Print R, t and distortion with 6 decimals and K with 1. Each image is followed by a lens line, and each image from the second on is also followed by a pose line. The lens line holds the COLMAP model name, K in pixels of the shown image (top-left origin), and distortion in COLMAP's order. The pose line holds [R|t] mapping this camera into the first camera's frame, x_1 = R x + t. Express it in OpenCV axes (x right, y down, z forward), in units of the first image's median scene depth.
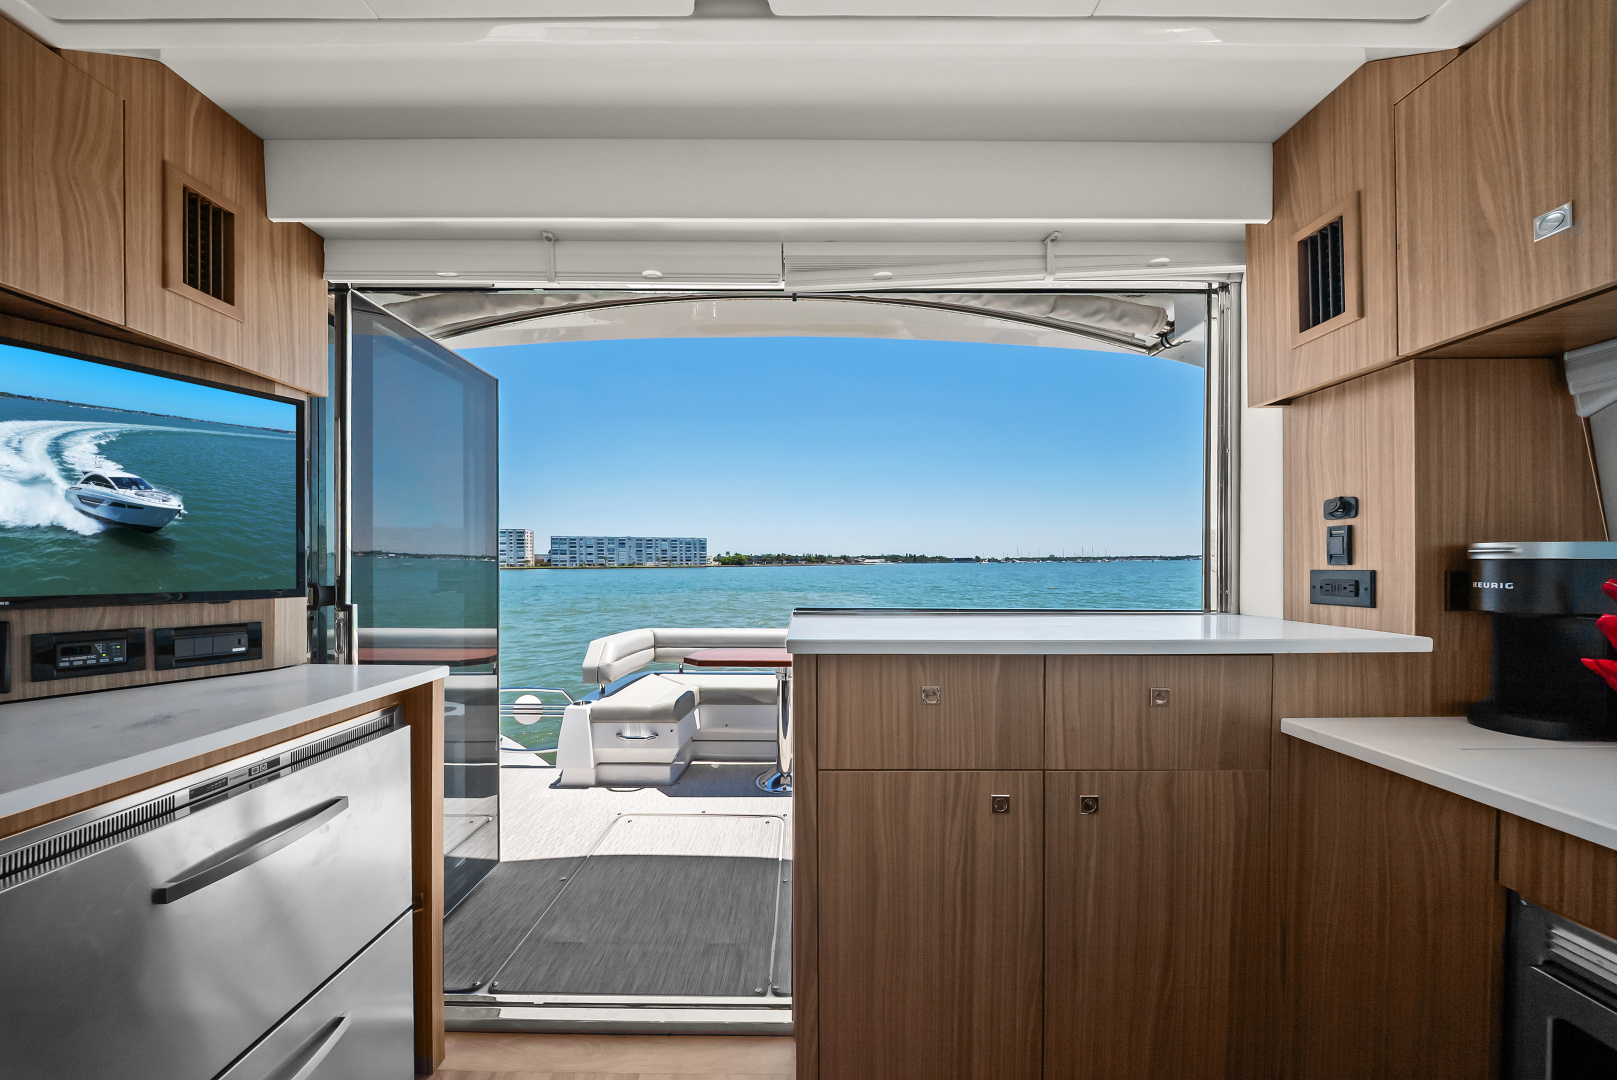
lens RADIAL K [[482.0, 0, 811.6], [0, 482.0, 562.3], [0, 0, 1]] dist [-0.000772, -0.000088]
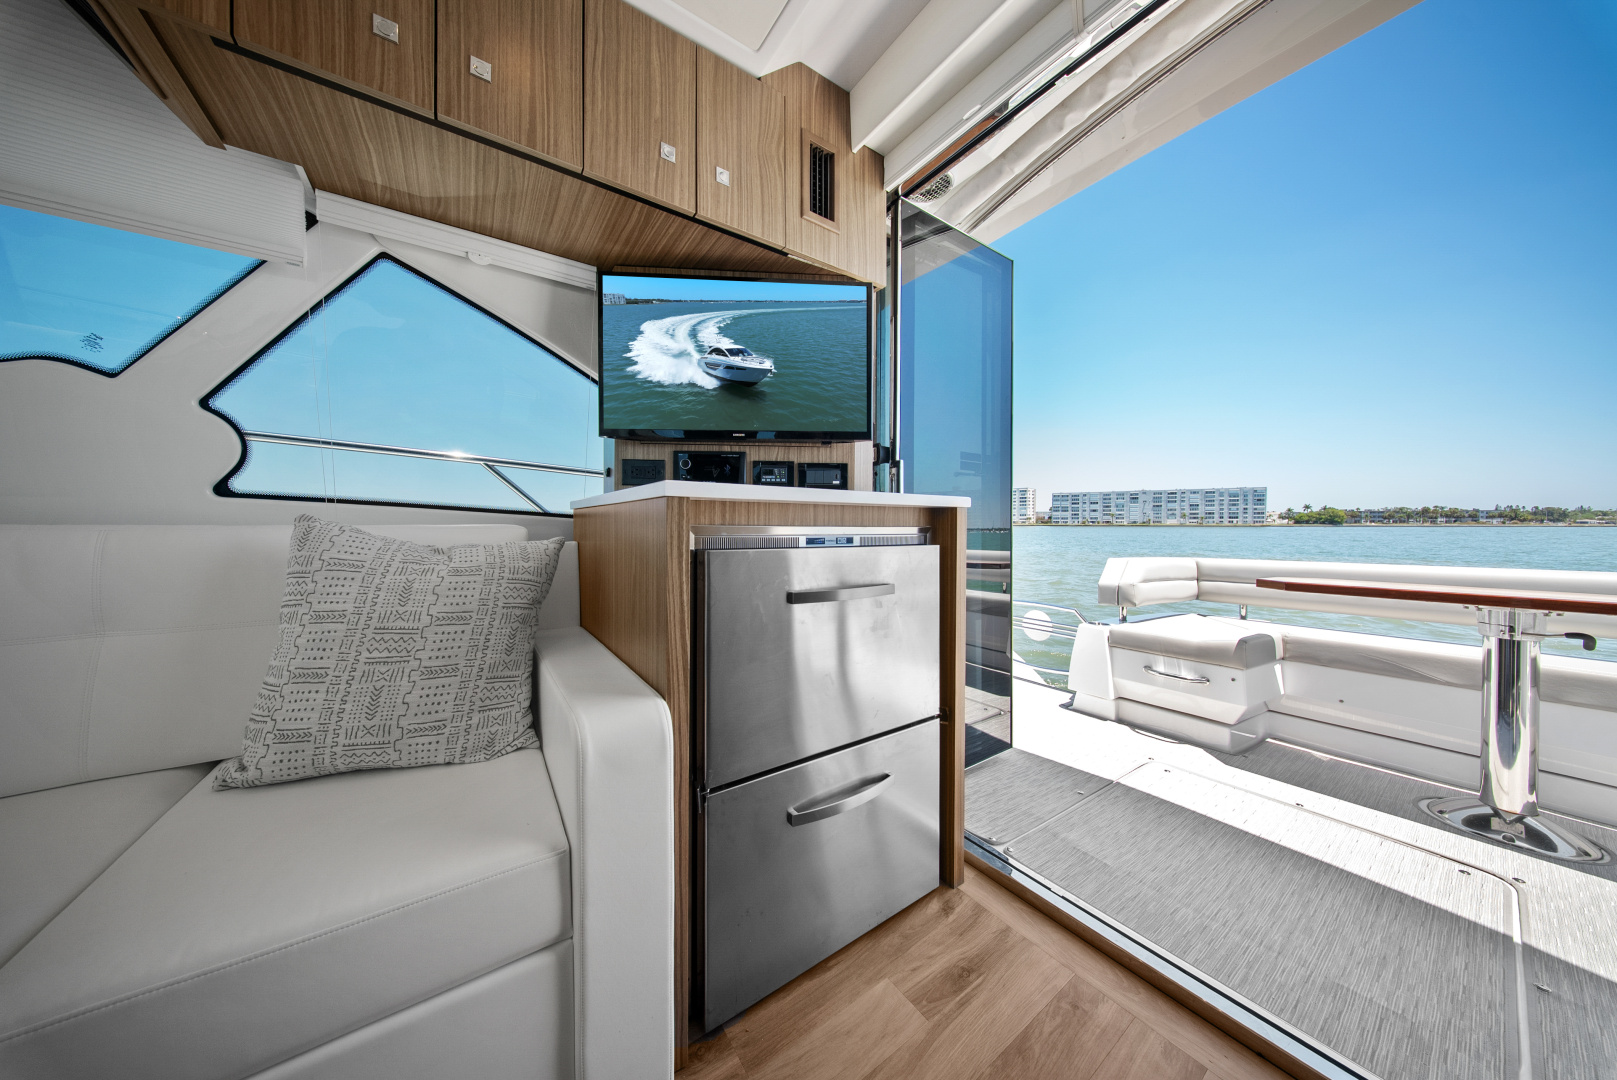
lens RADIAL K [[489.4, 0, 783.7], [0, 489.4, 533.1], [0, 0, 1]] dist [-0.014787, -0.000016]
pose [[0.541883, 0.019041, -0.840238, -0.058220], [-0.001104, 0.999759, 0.021944, 0.121445], [0.840453, -0.010964, 0.541773, 0.063642]]
